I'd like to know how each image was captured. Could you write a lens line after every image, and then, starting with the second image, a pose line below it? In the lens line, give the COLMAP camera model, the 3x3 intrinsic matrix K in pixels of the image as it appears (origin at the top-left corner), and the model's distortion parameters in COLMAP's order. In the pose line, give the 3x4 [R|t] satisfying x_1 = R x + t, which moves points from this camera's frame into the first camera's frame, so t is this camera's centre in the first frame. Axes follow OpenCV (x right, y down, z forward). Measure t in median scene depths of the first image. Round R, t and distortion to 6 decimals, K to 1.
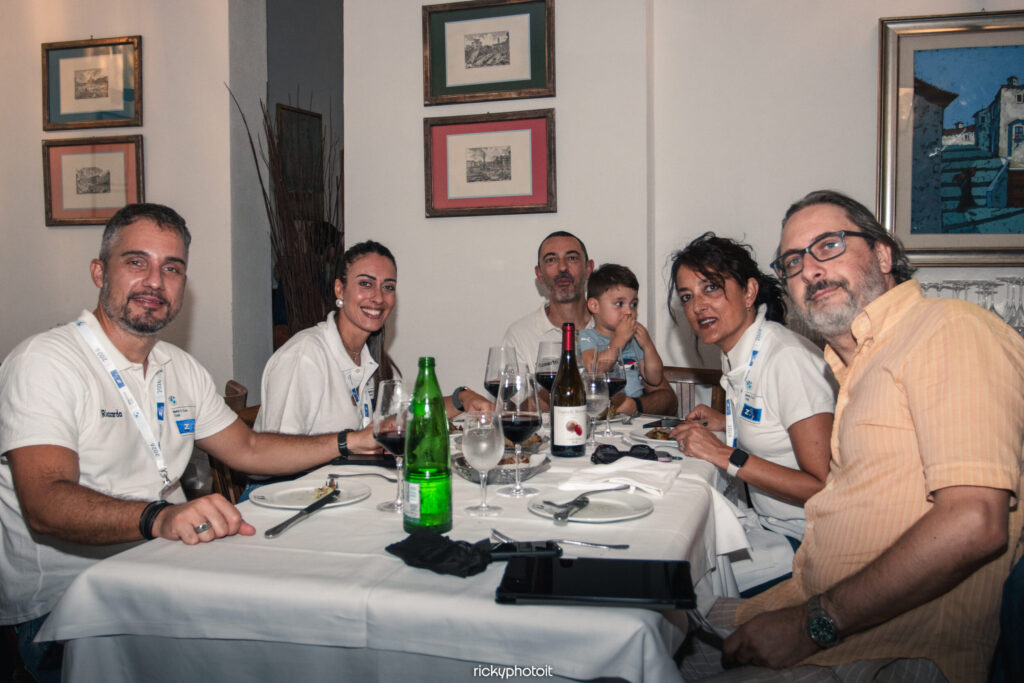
lens RADIAL K [[1042.1, 0, 510.3], [0, 1042.1, 340.6], [0, 0, 1]] dist [-0.005662, 0.000000]
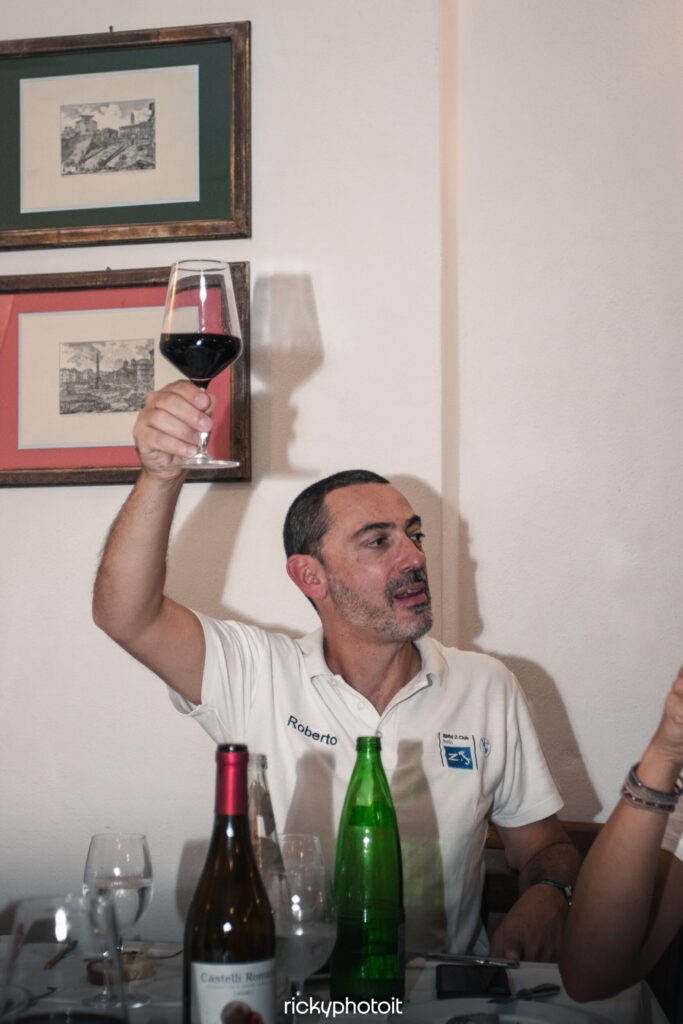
lens RADIAL K [[1894.9, 0, 341.9], [0, 1894.9, 511.9], [0, 0, 1]] dist [0.059487, 0.000000]
pose [[0.997430, 0.016146, 0.069805, 0.026083], [-0.008115, 0.993465, -0.113849, -0.013058], [-0.071187, 0.112990, 0.991043, 0.156529]]
